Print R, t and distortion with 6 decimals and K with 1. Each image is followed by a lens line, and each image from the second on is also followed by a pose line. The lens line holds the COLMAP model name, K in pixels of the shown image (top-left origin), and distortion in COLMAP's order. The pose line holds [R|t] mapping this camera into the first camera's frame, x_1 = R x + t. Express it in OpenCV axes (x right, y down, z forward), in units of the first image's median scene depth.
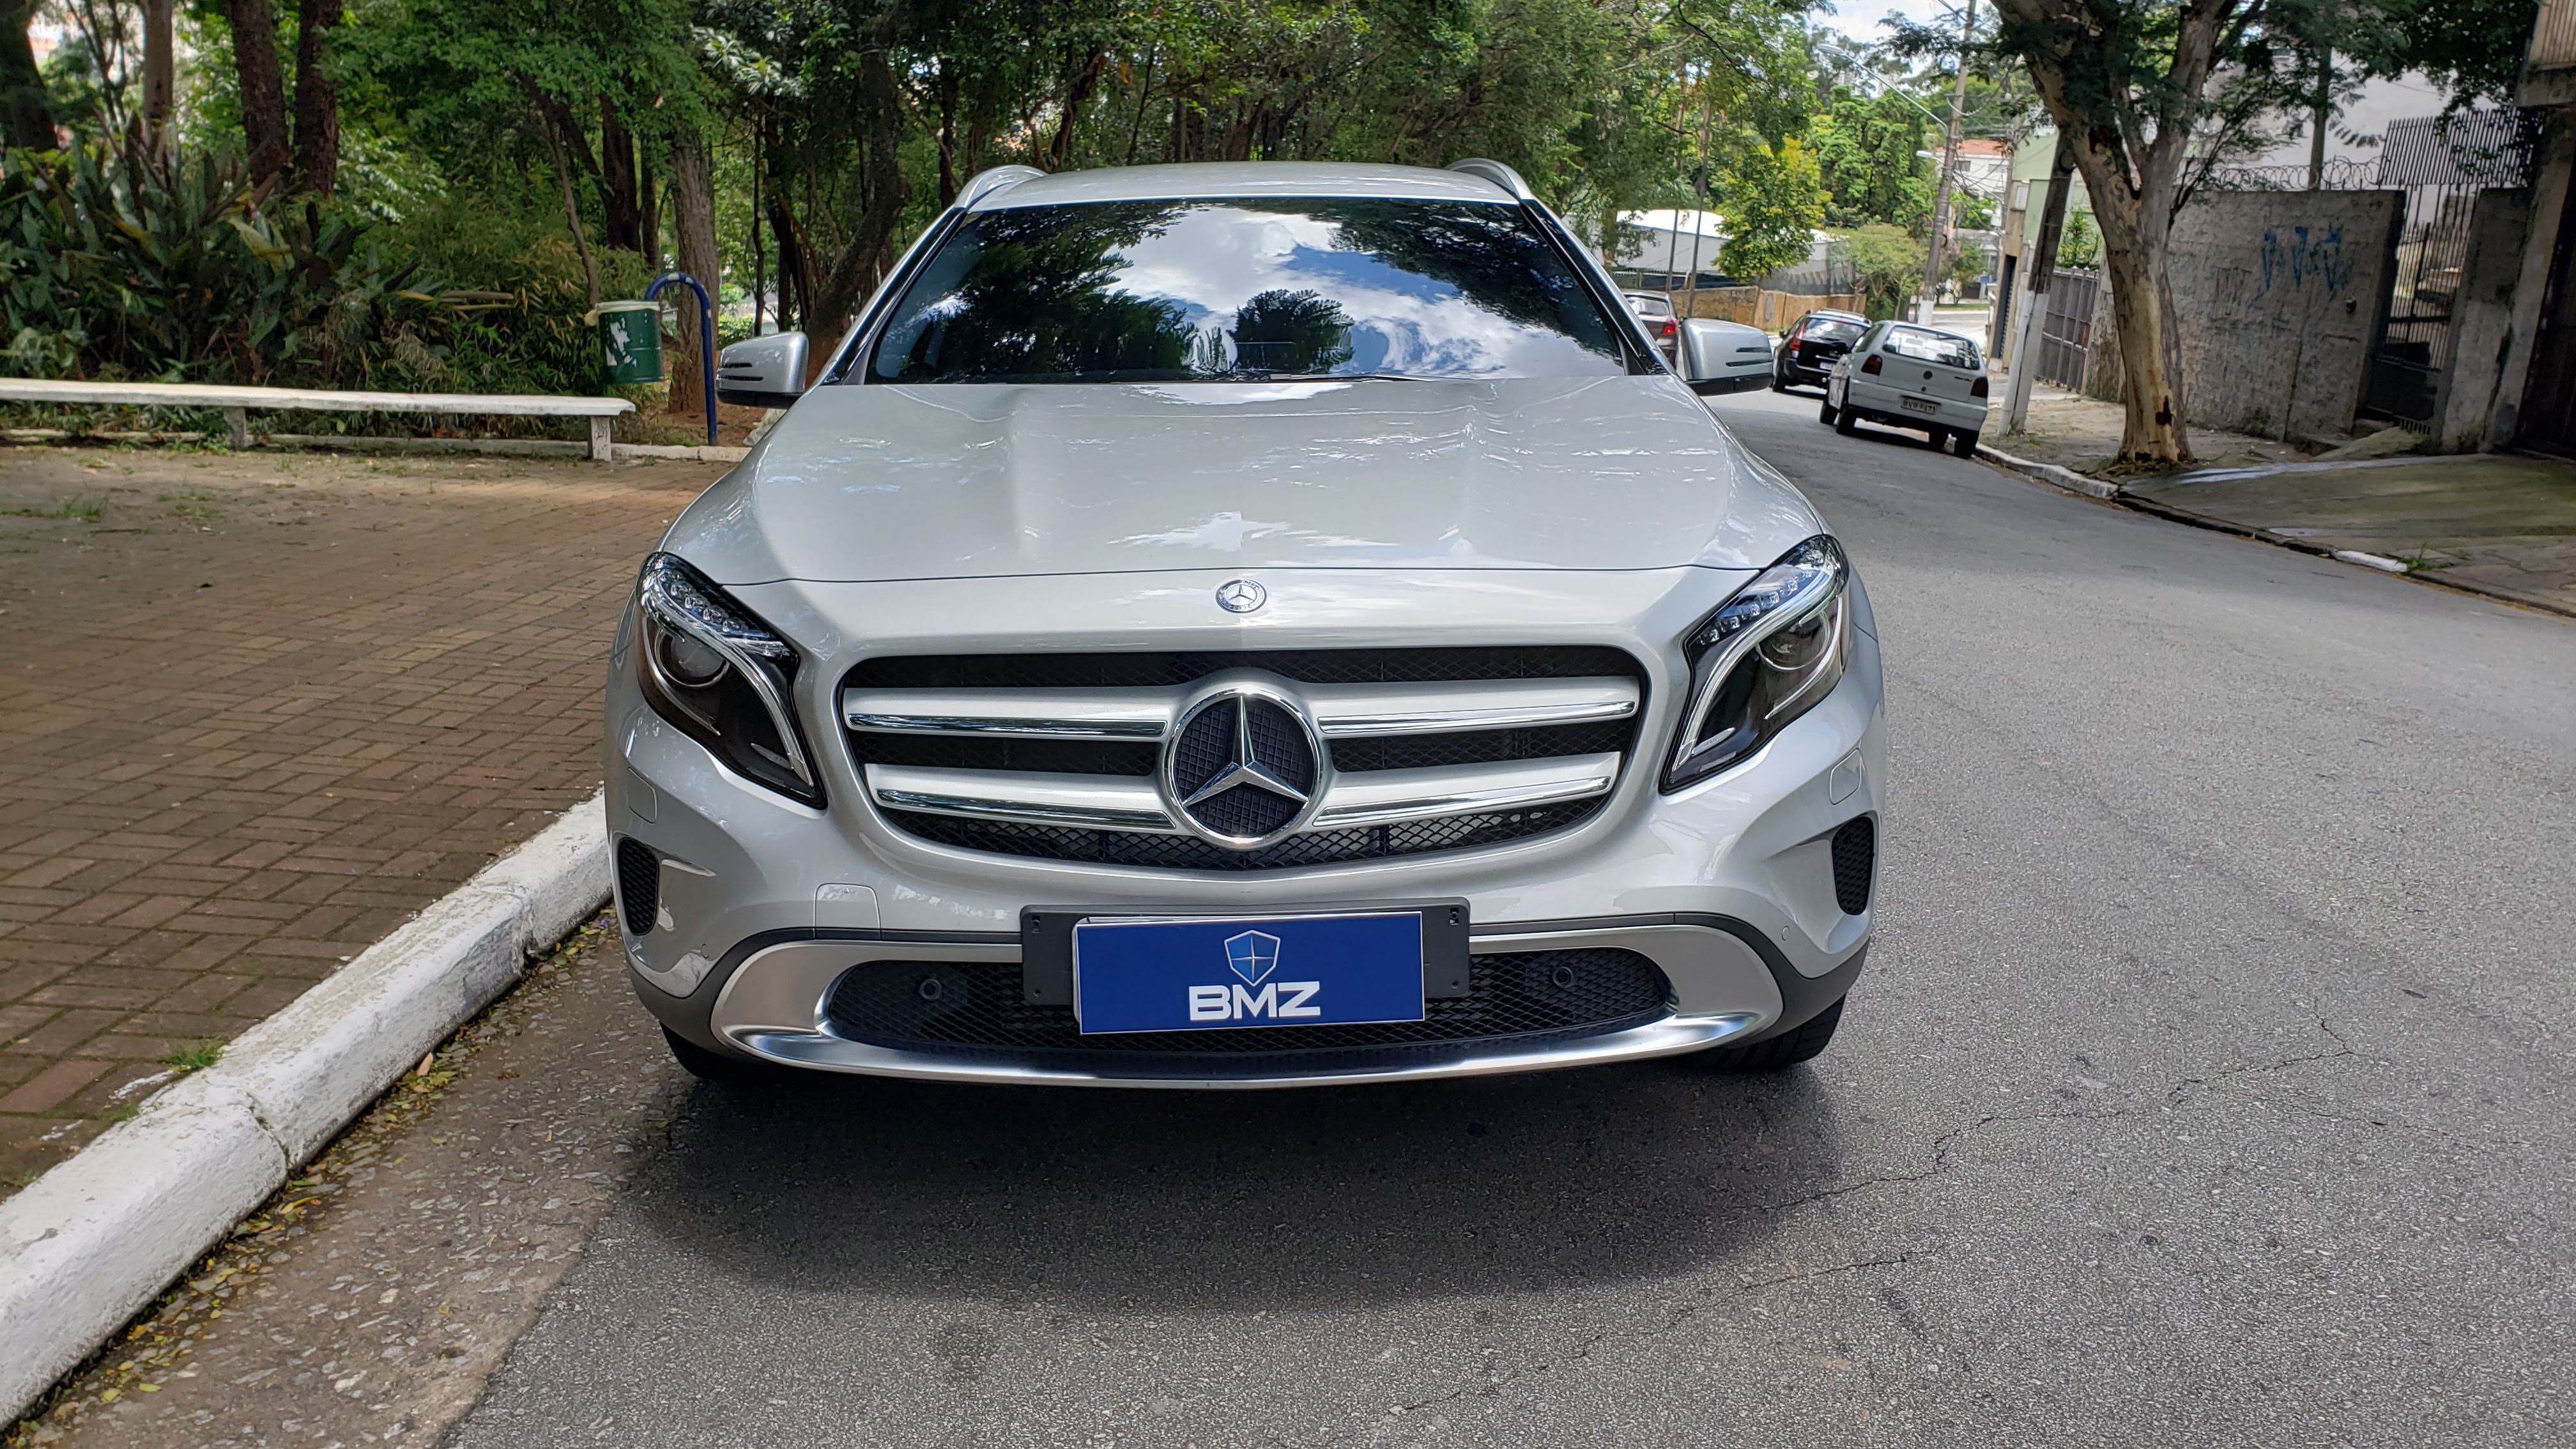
lens RADIAL K [[1926.6, 0, 1292.0], [0, 1926.6, 666.7], [0, 0, 1]] dist [0.048479, -0.000557]
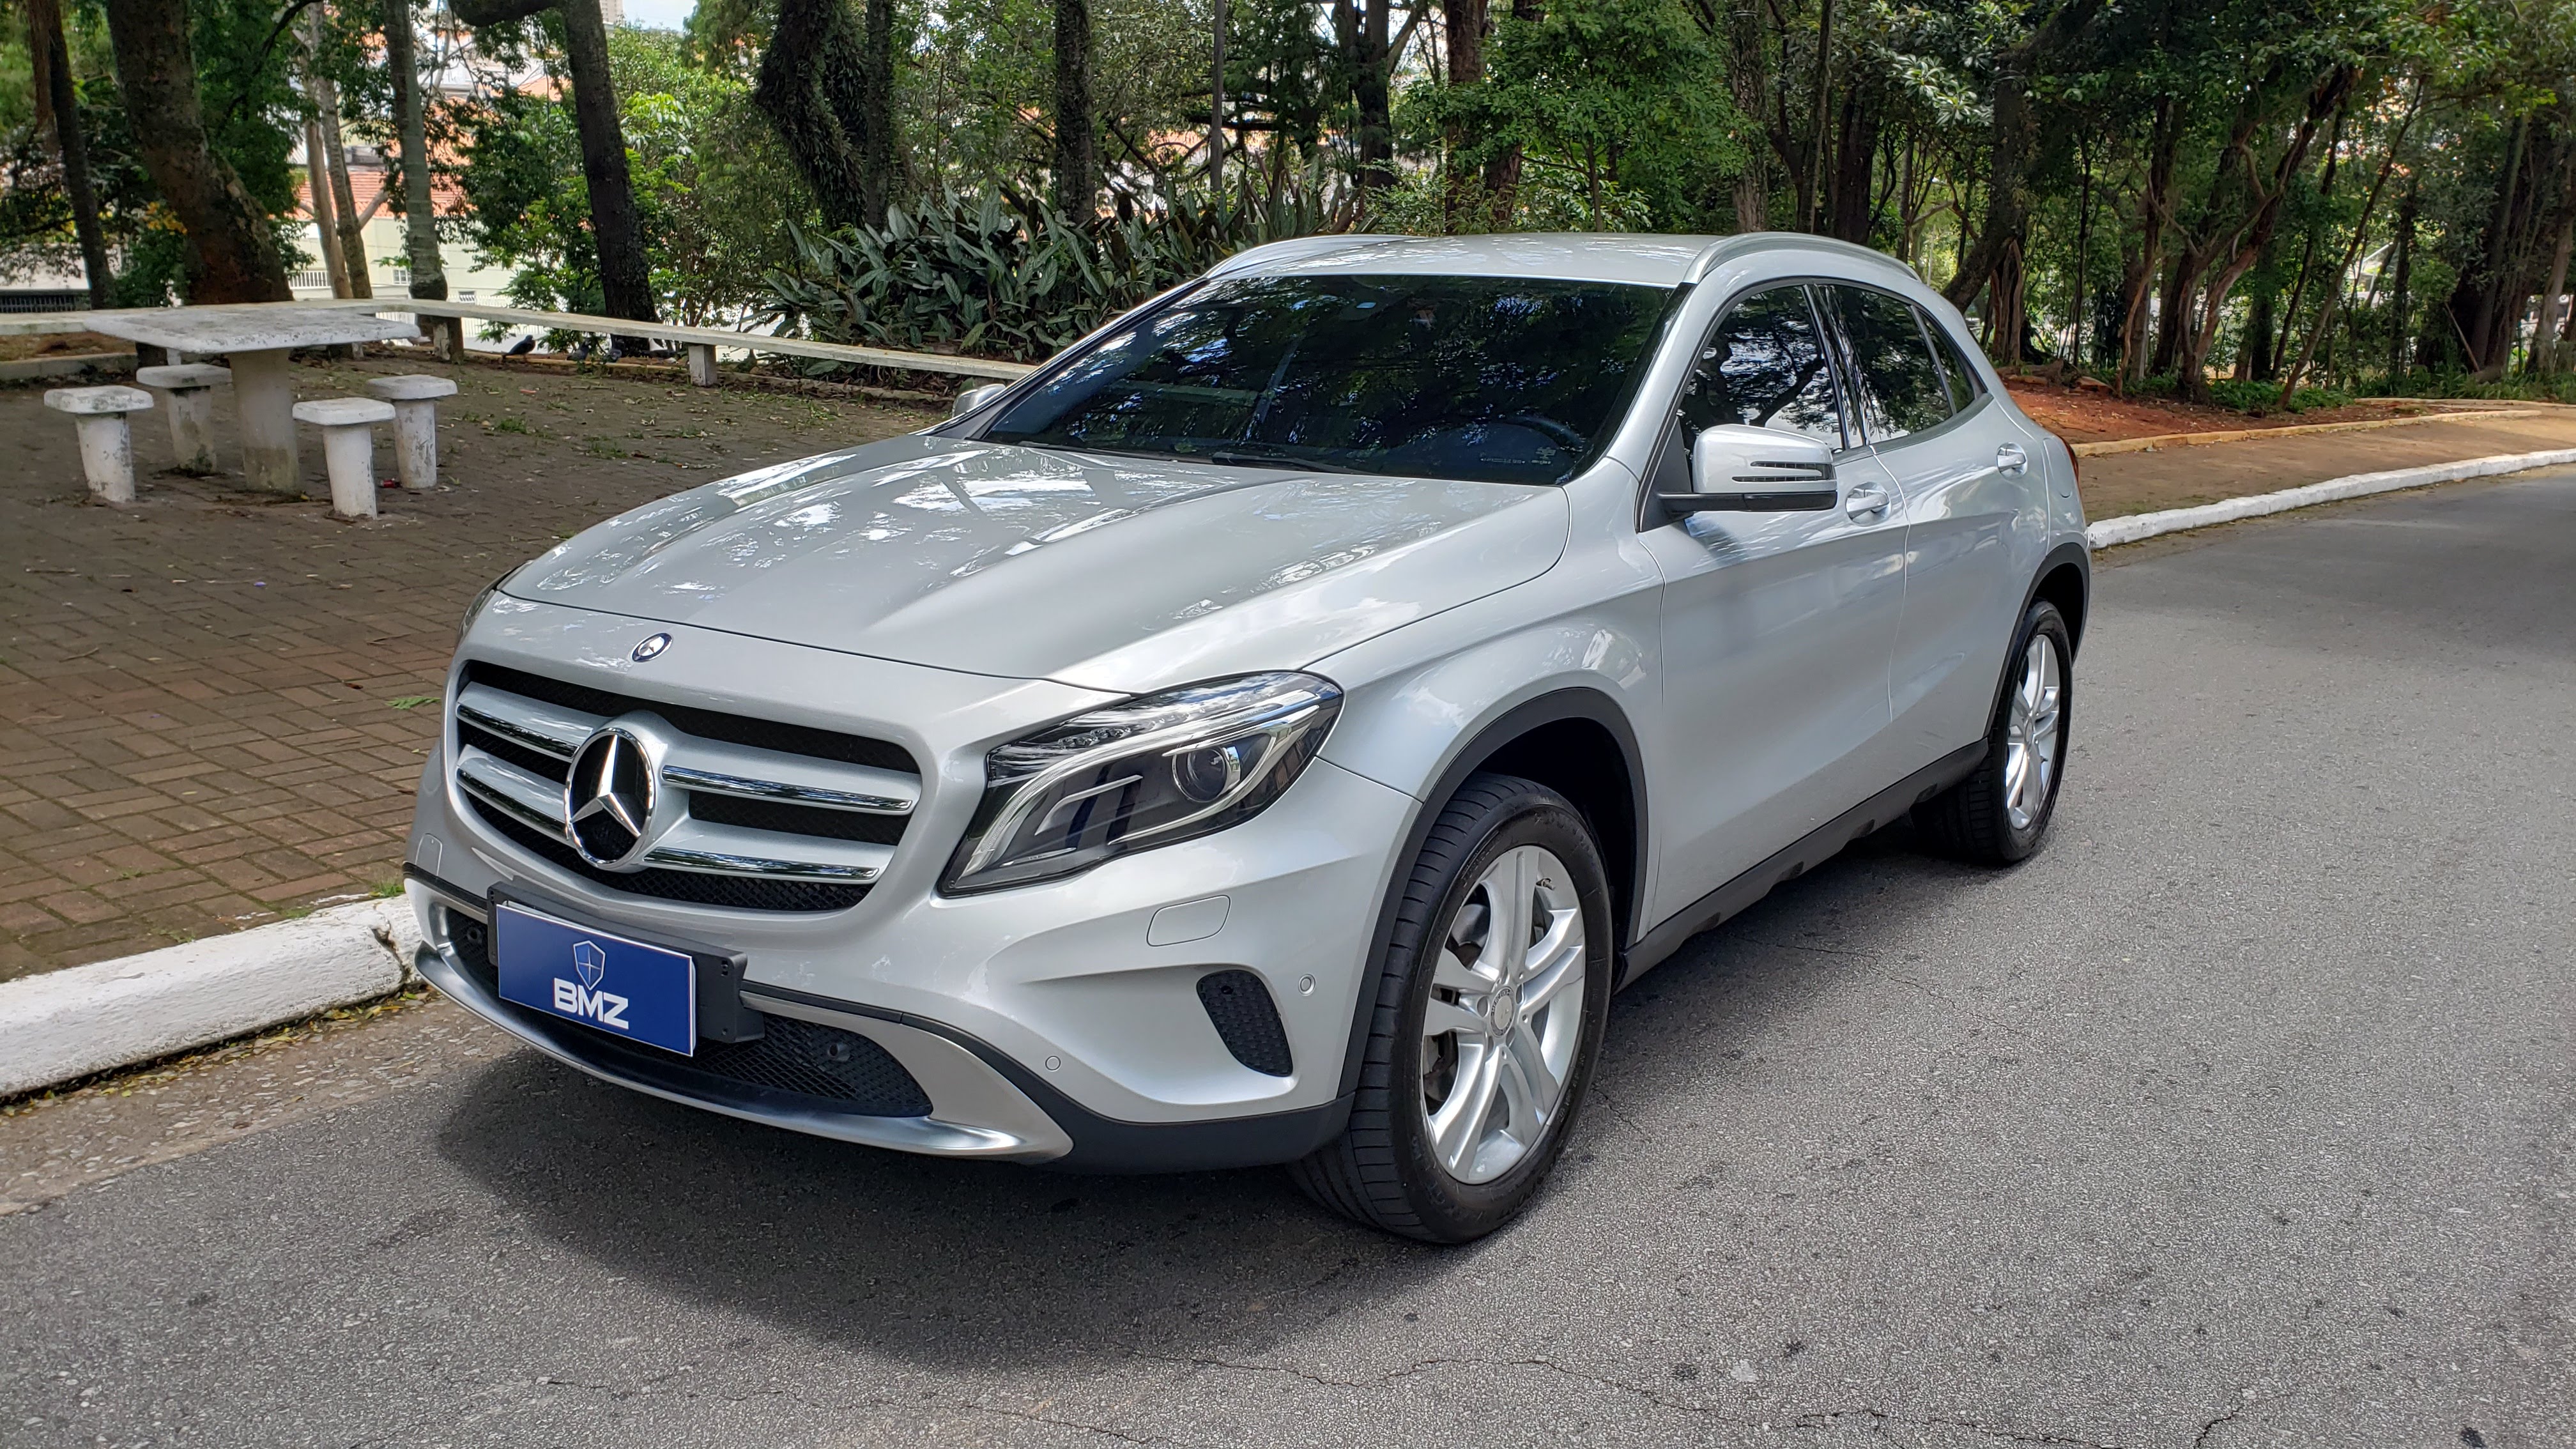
lens RADIAL K [[1926.6, 0, 1292.0], [0, 1926.6, 666.7], [0, 0, 1]] dist [0.048479, -0.000557]
pose [[0.836358, 0.142737, -0.529274, 0.863063], [-0.149589, 0.988289, 0.030145, -0.110444], [0.527378, 0.053962, 0.847915, 0.245439]]
